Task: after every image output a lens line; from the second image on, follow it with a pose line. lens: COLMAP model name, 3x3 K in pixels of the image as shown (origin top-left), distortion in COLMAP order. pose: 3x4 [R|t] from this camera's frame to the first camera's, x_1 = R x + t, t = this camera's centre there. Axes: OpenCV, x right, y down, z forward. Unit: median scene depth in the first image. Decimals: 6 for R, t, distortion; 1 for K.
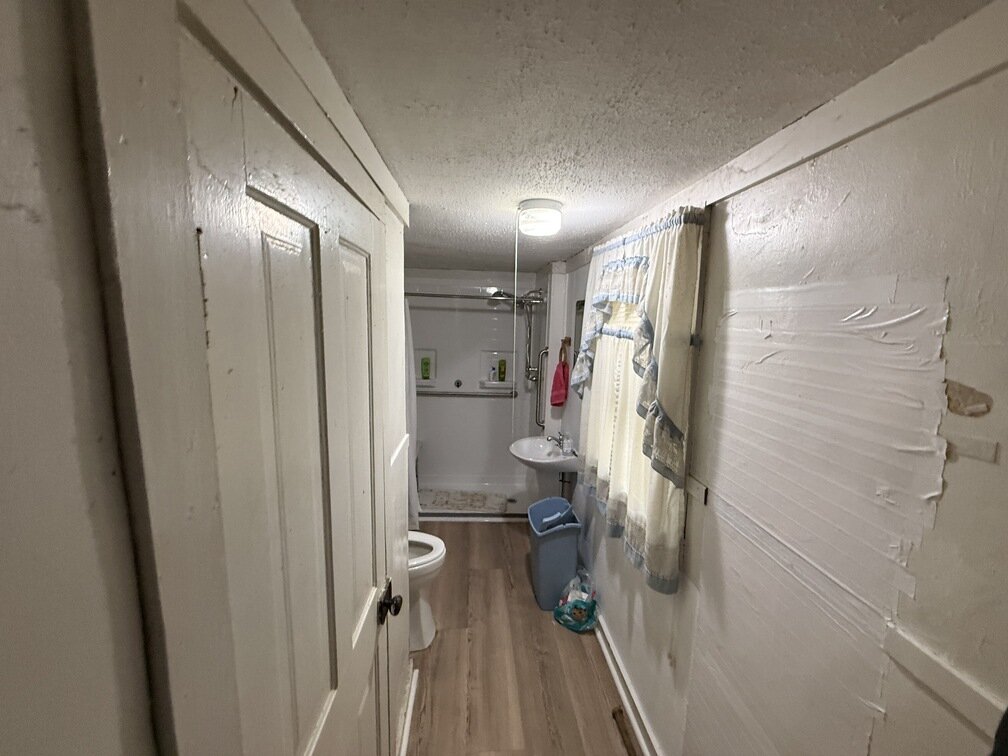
lens RADIAL K [[403.4, 0, 502.6], [0, 403.4, 379.1], [0, 0, 1]] dist [0.000981, 0.000261]
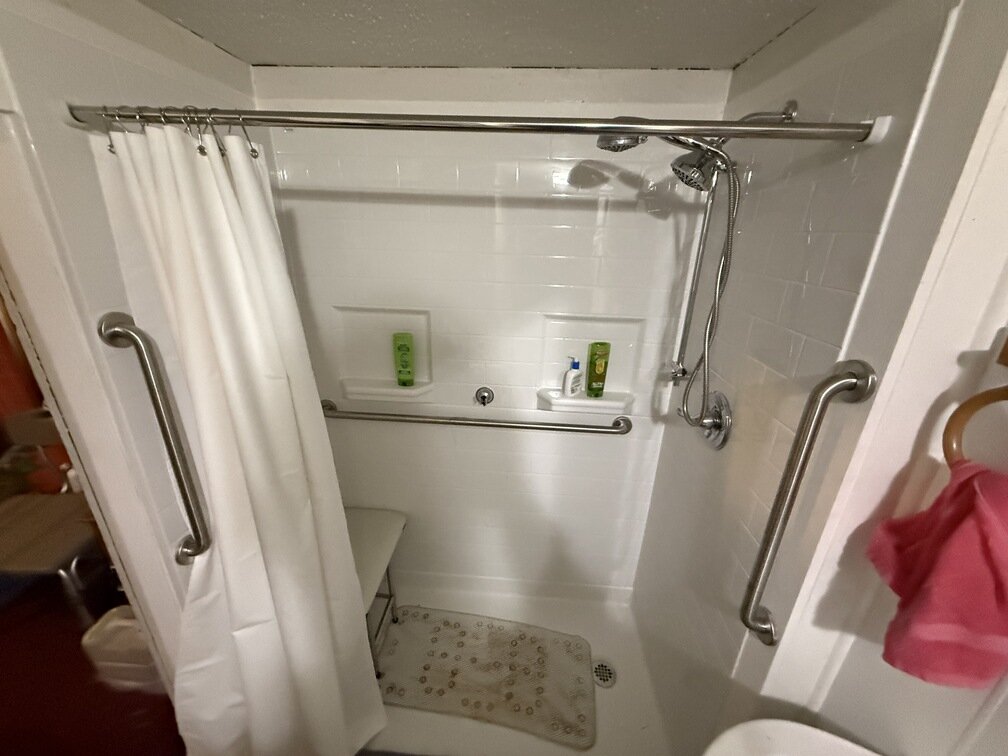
lens RADIAL K [[403.4, 0, 502.3], [0, 403.4, 372.6], [0, 0, 1]] dist [0.000981, 0.000261]
pose [[0.990884, 0.037271, -0.129462, -0.040717], [-0.009885, 0.978493, 0.206045, -0.096906], [0.134357, -0.202887, 0.969941, 0.613854]]
